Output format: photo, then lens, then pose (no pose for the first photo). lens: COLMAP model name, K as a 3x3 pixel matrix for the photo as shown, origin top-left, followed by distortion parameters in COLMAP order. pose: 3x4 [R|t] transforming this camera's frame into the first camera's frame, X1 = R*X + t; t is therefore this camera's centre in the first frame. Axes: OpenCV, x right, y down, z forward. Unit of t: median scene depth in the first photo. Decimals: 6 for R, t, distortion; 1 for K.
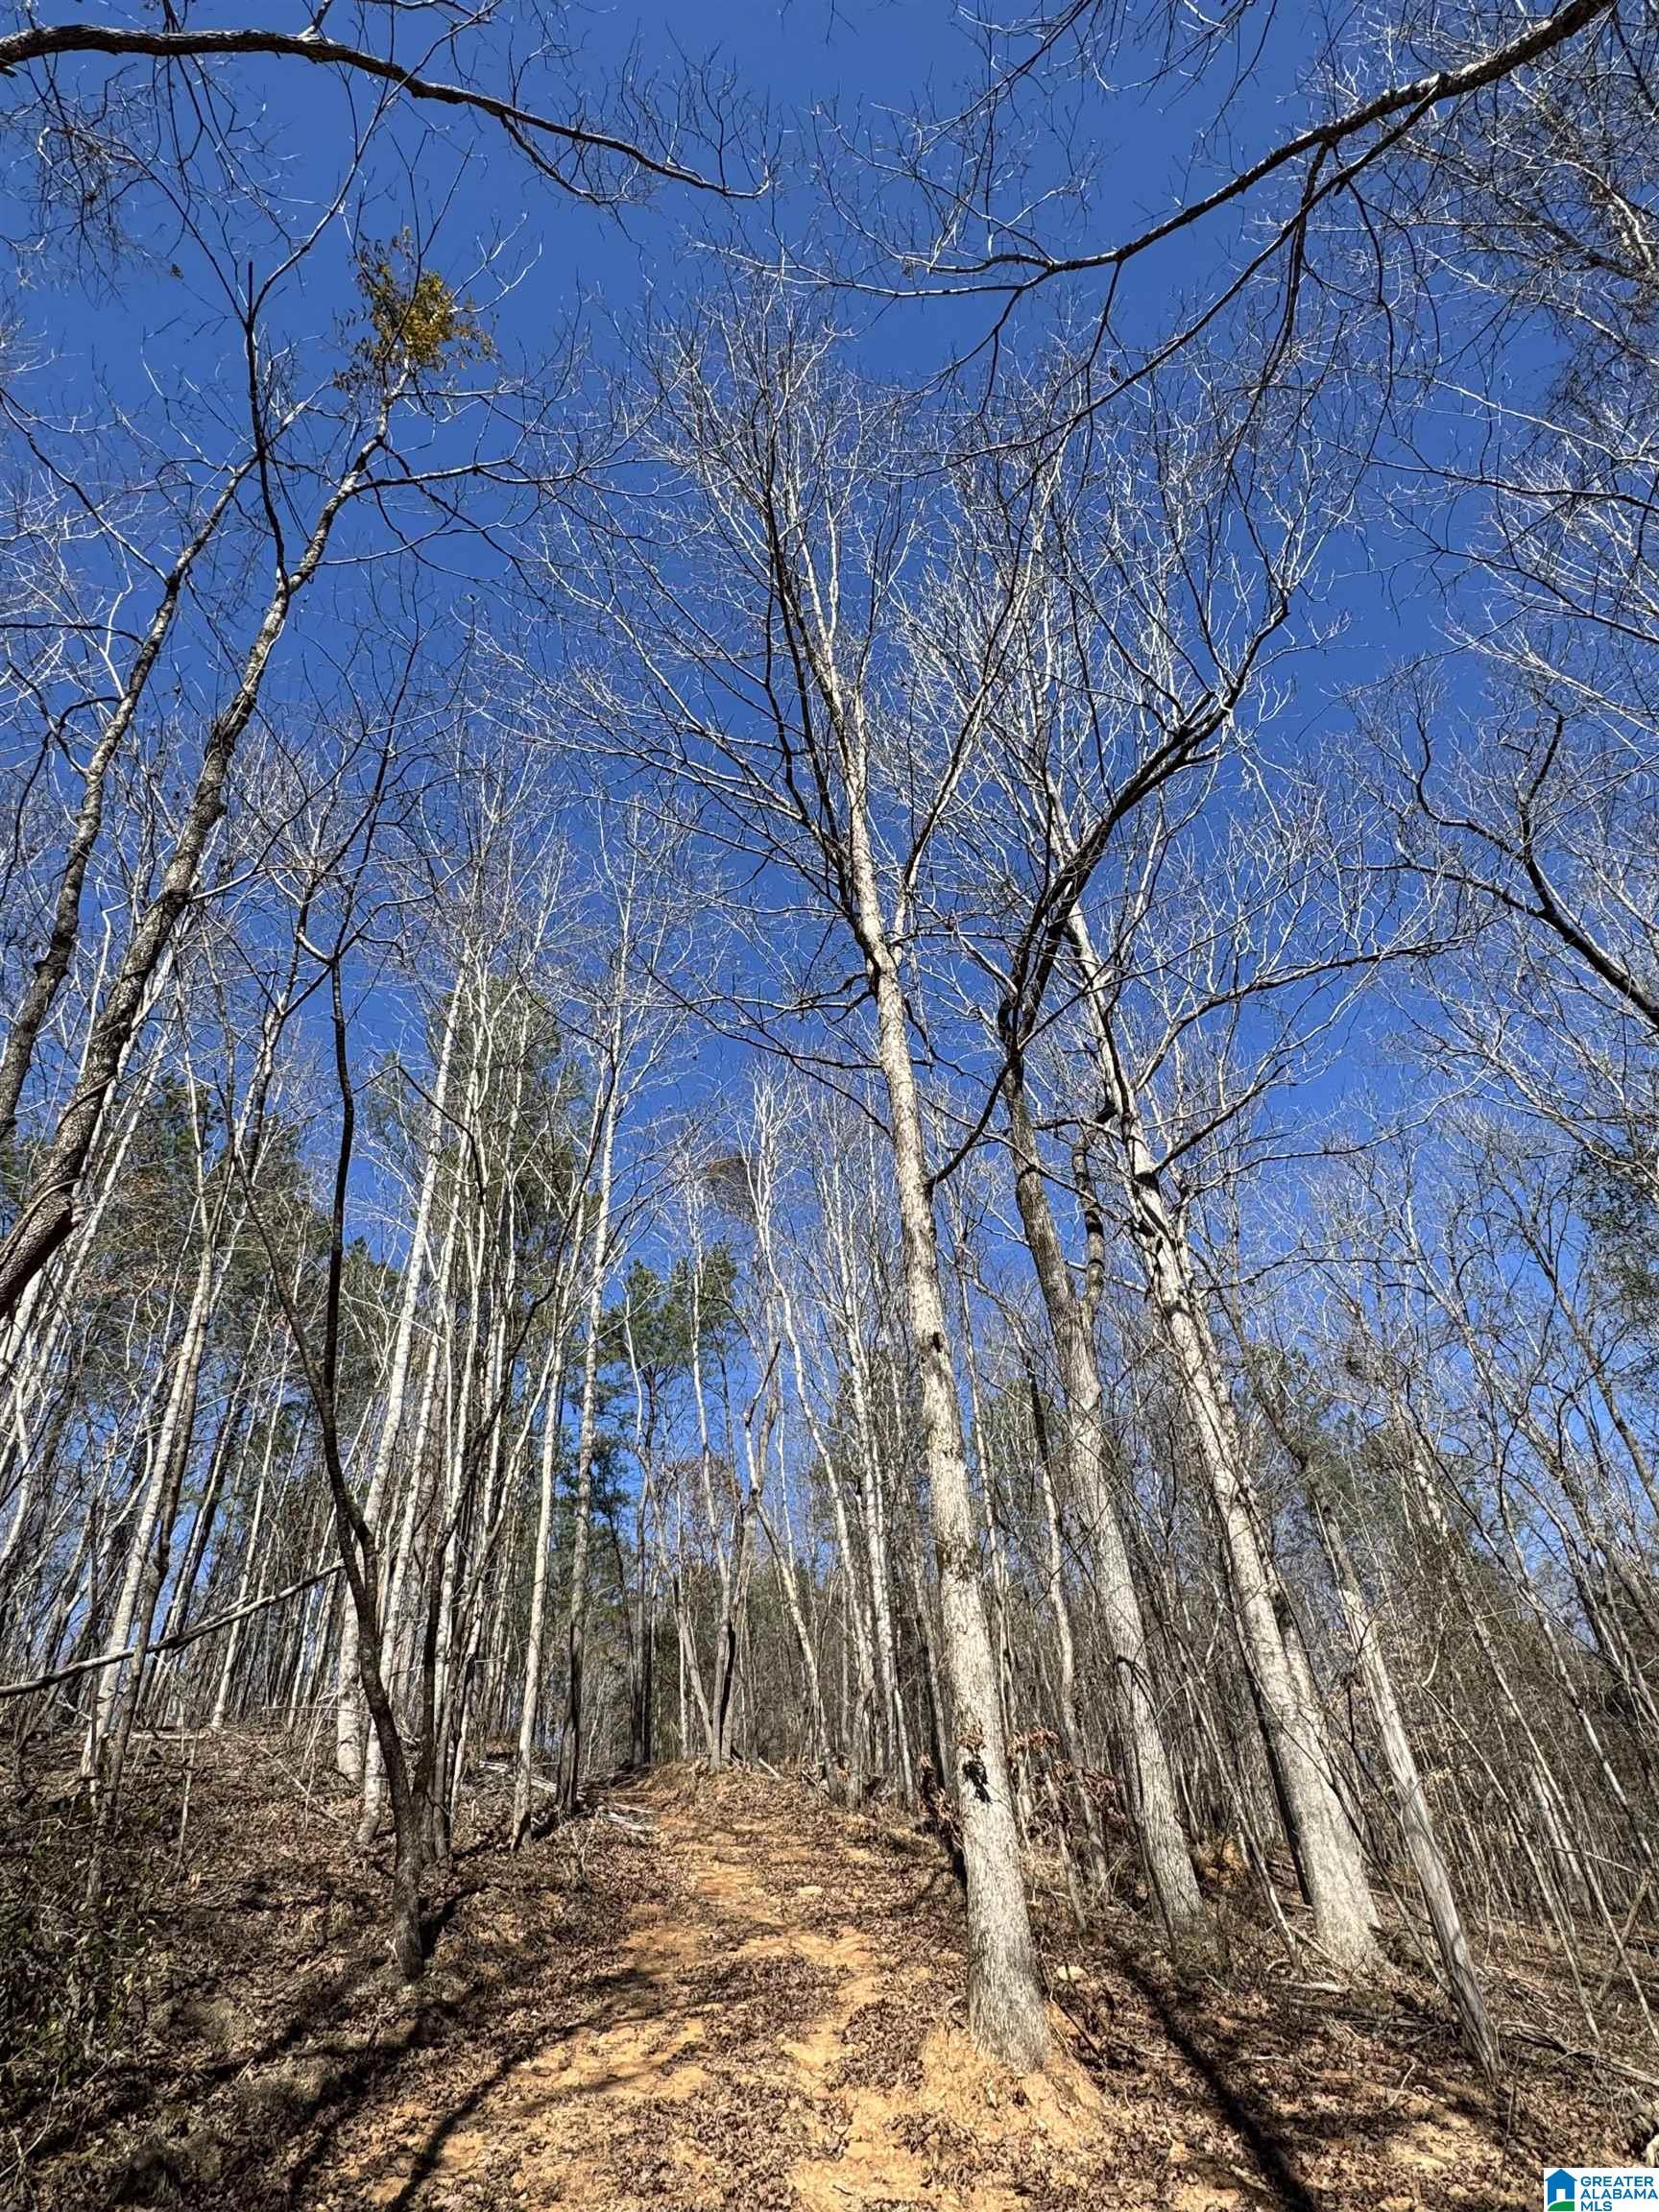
lens RADIAL K [[1205.8, 0, 829.5], [0, 1205.8, 1106.0], [0, 0, 1]] dist [-0.003330, 0.001180]
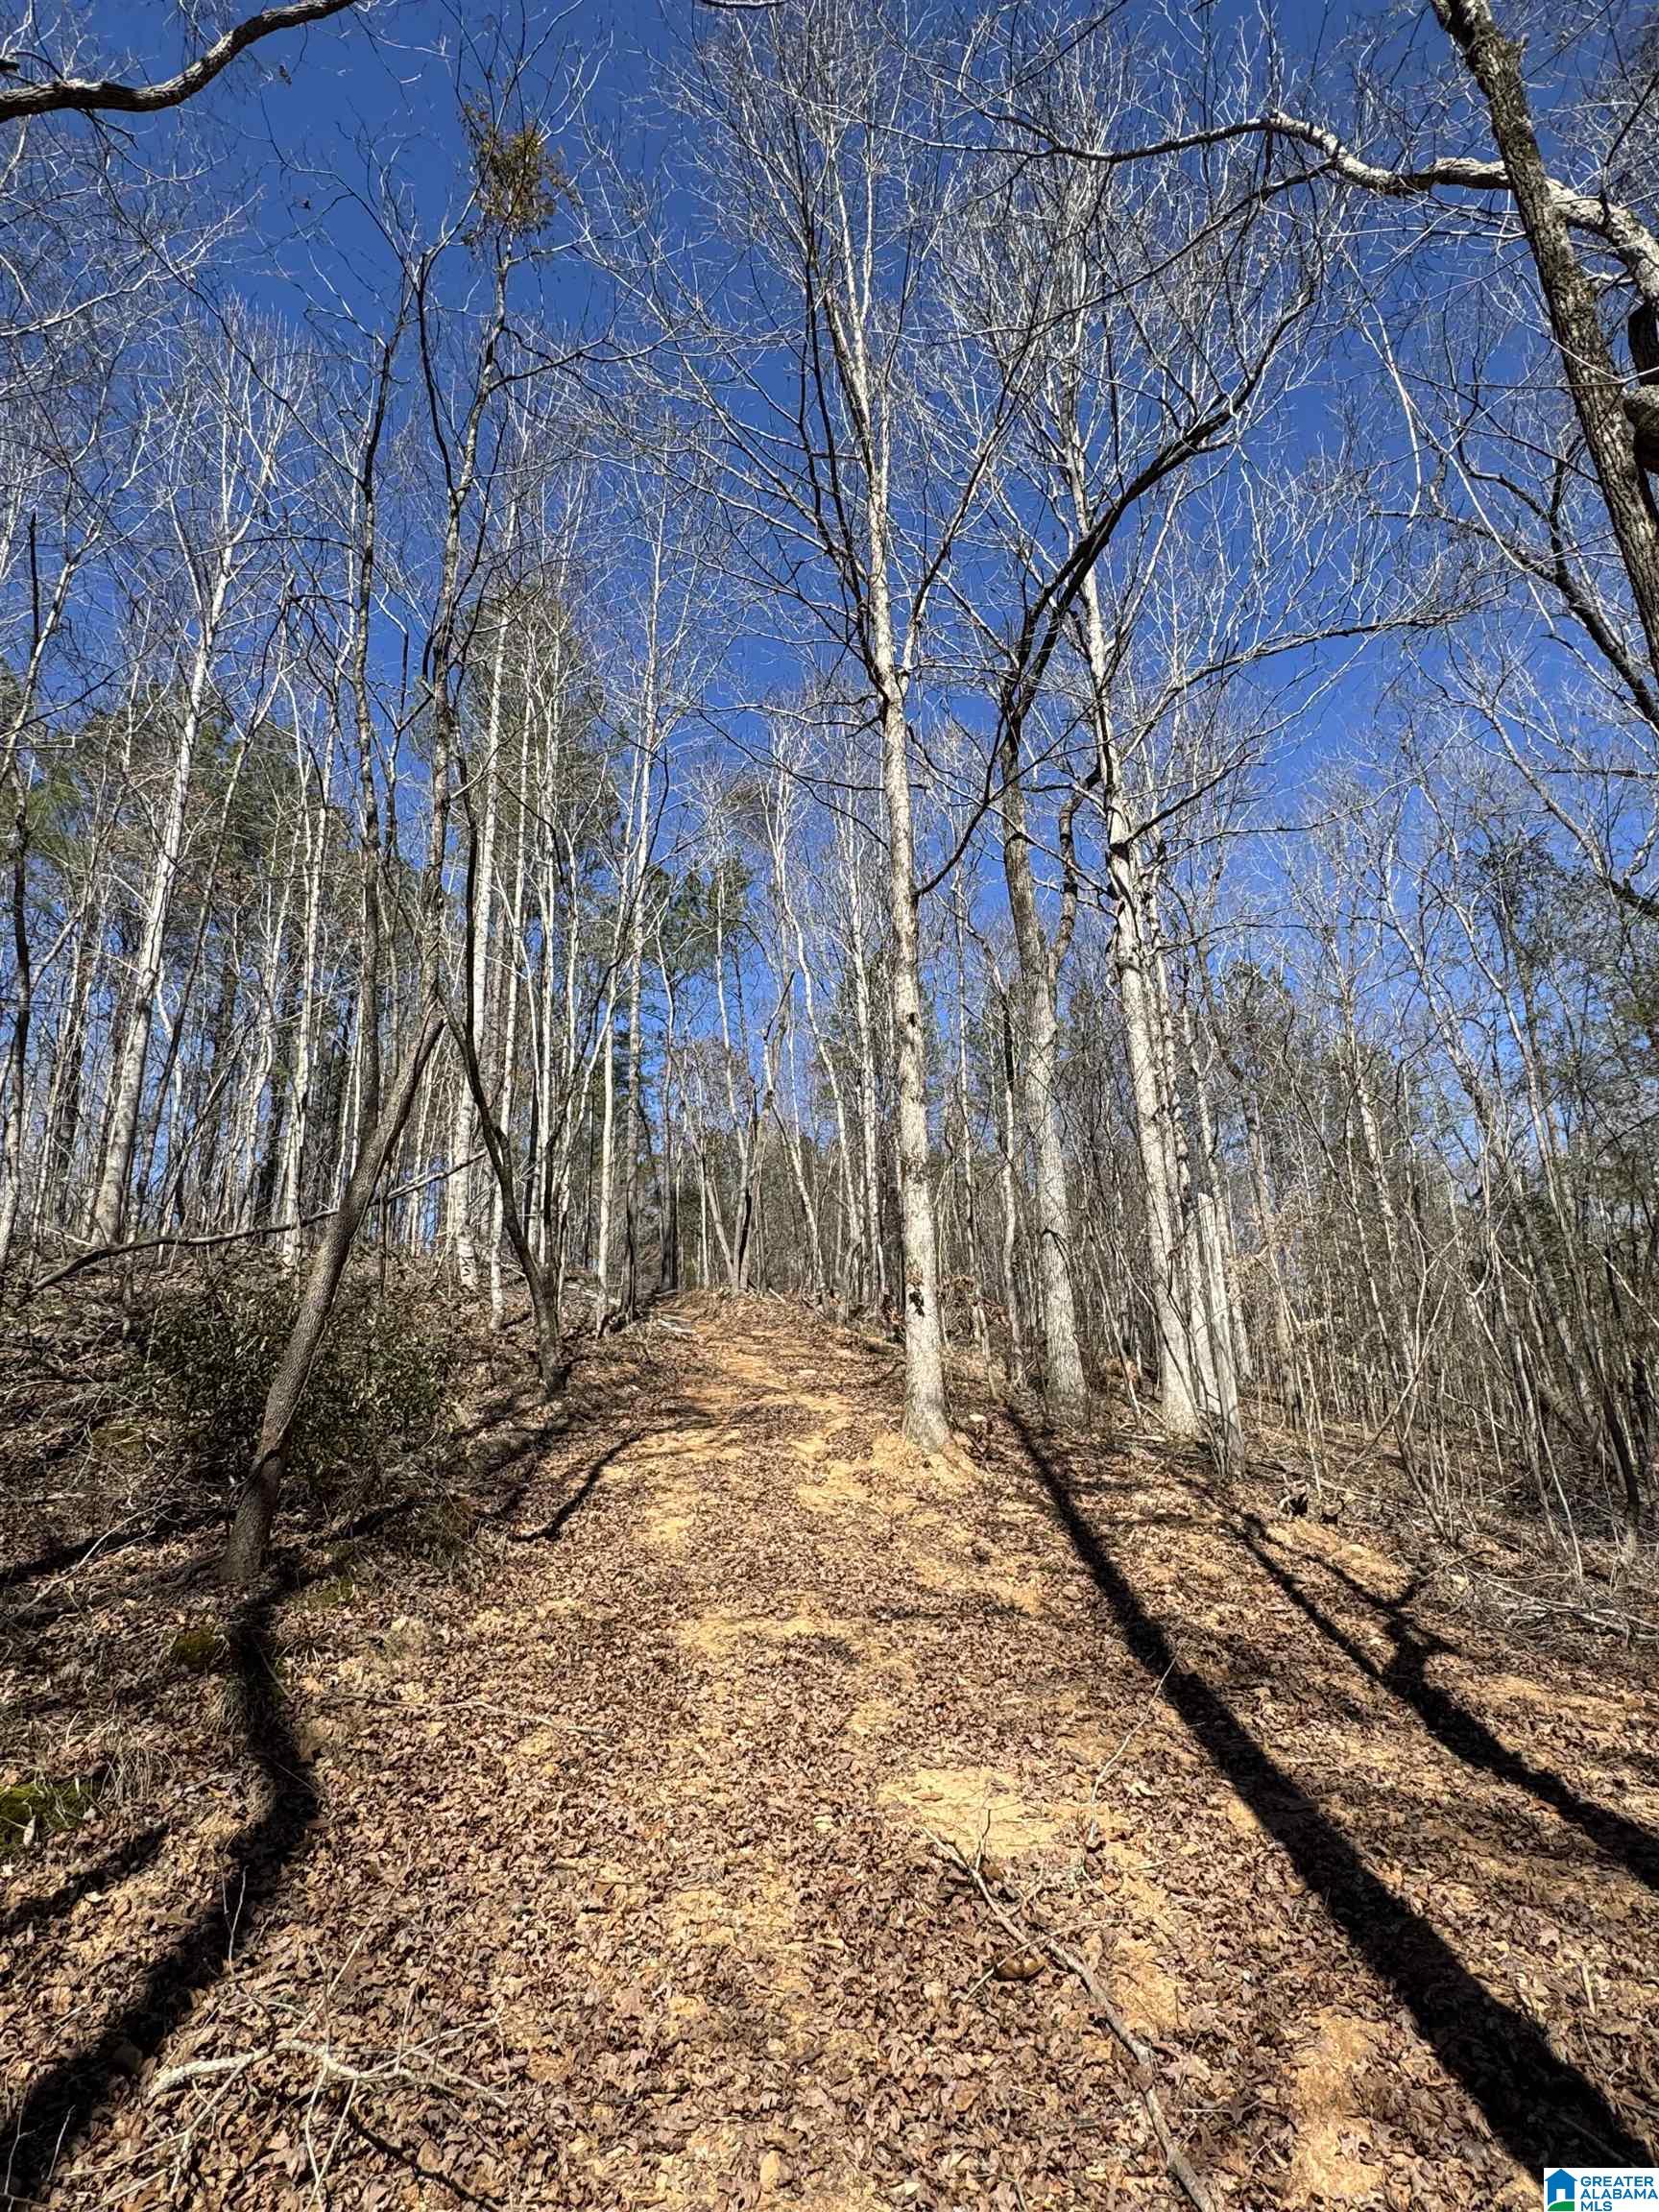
lens RADIAL K [[1205.8, 0, 829.5], [0, 1205.8, 1106.0], [0, 0, 1]] dist [-0.003330, 0.001180]
pose [[0.999291, 0.037593, -0.002003, 0.000775], [-0.034734, 0.941193, 0.336080, -0.102439], [0.014519, -0.335773, 0.941831, -0.196290]]
